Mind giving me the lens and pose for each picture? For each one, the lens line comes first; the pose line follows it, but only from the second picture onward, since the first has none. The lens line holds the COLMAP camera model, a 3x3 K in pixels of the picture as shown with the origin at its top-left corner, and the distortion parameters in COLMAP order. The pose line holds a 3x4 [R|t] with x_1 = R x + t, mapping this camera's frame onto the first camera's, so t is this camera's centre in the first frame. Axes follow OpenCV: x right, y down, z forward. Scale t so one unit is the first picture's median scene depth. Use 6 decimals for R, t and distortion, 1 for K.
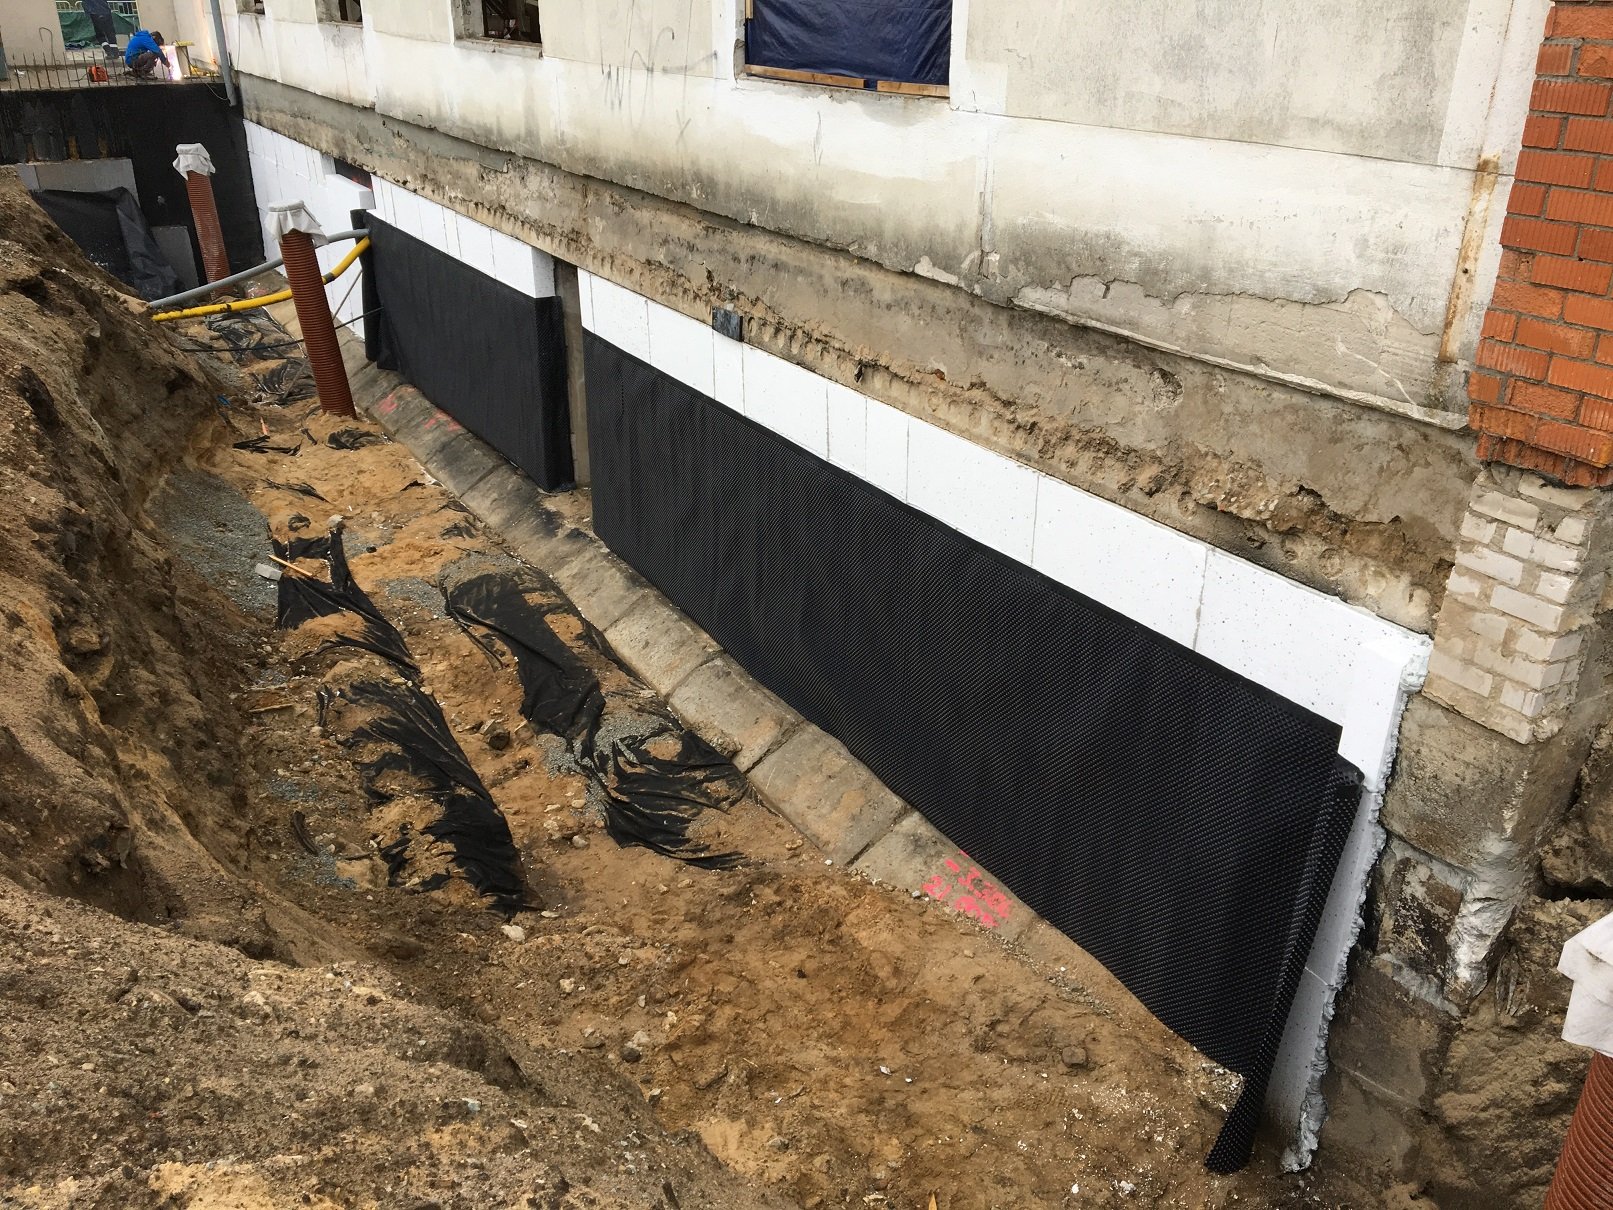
lens RADIAL K [[1342.5, 0, 806.5], [0, 1342.5, 605.0], [0, 0, 1]] dist [0.112049, -0.177380]
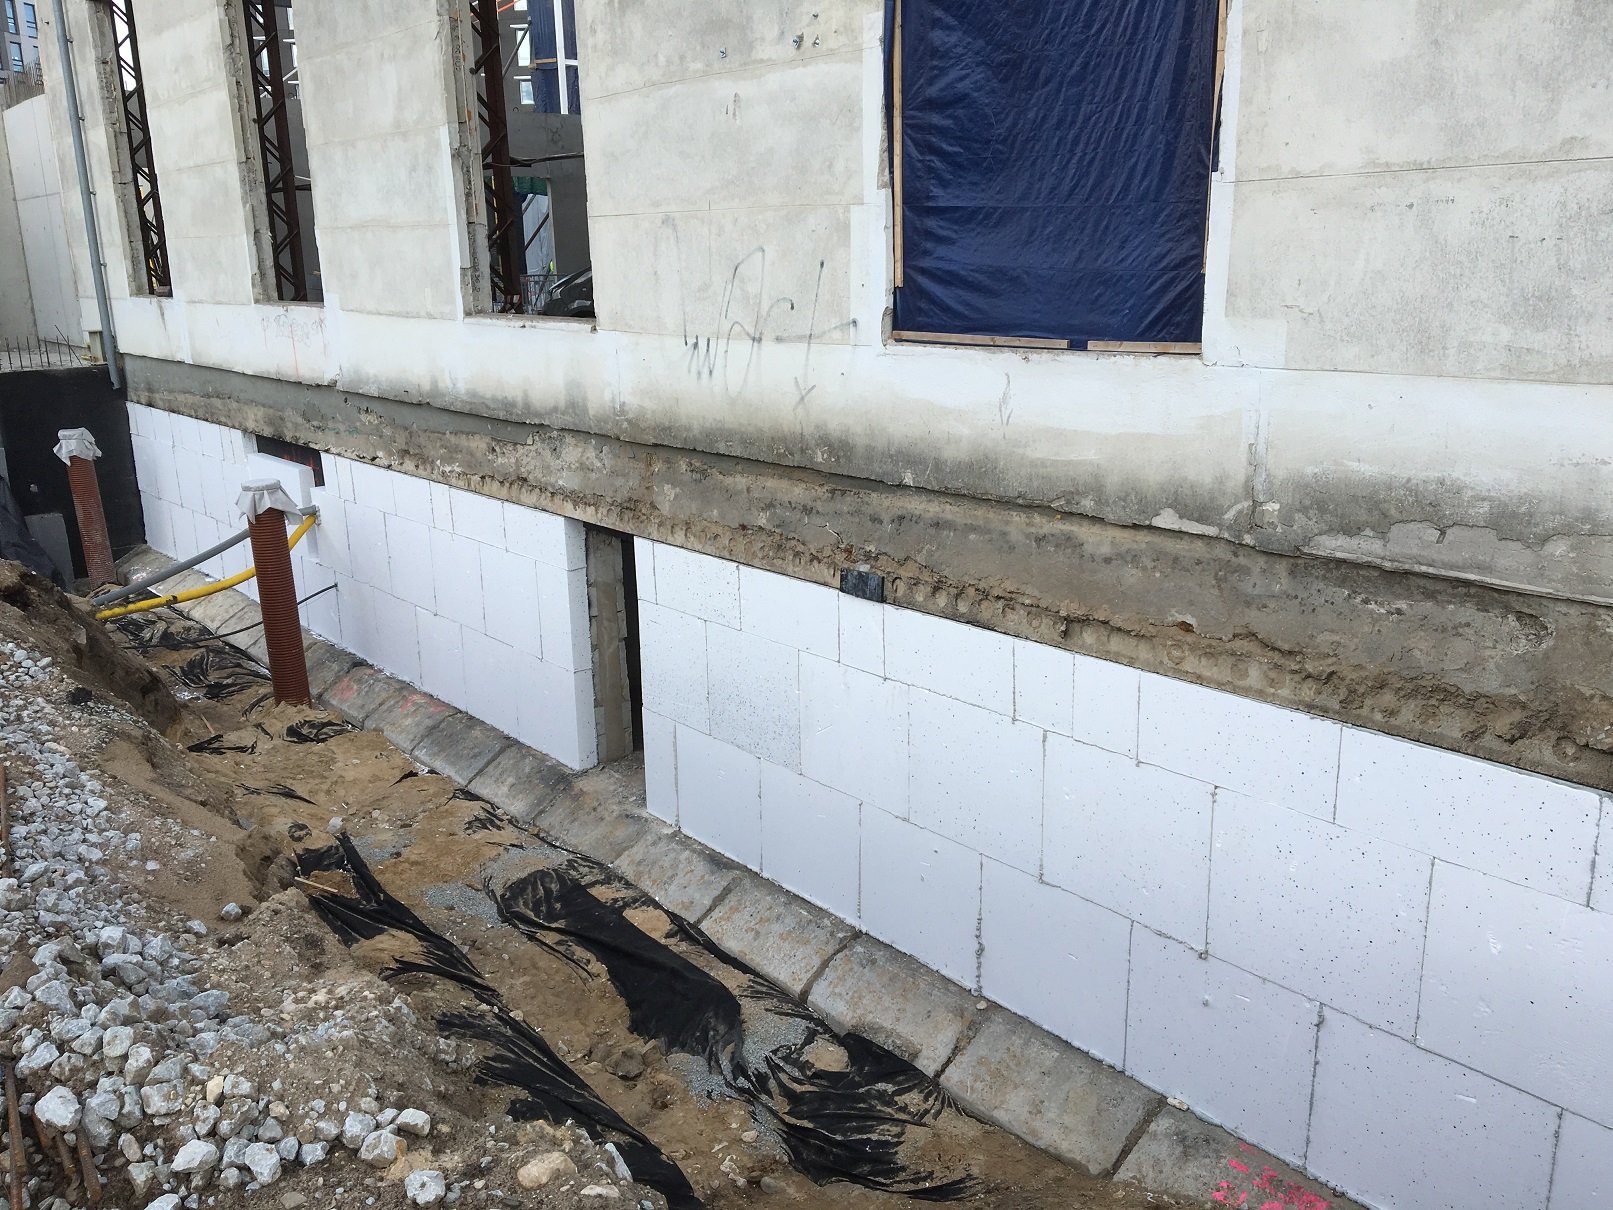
lens RADIAL K [[1342.5, 0, 806.5], [0, 1342.5, 605.0], [0, 0, 1]] dist [0.112049, -0.177380]
pose [[0.985855, -0.063168, 0.155242, -0.247254], [0.089103, 0.982050, -0.166247, -0.040005], [-0.141954, 0.177728, 0.973787, 0.081094]]
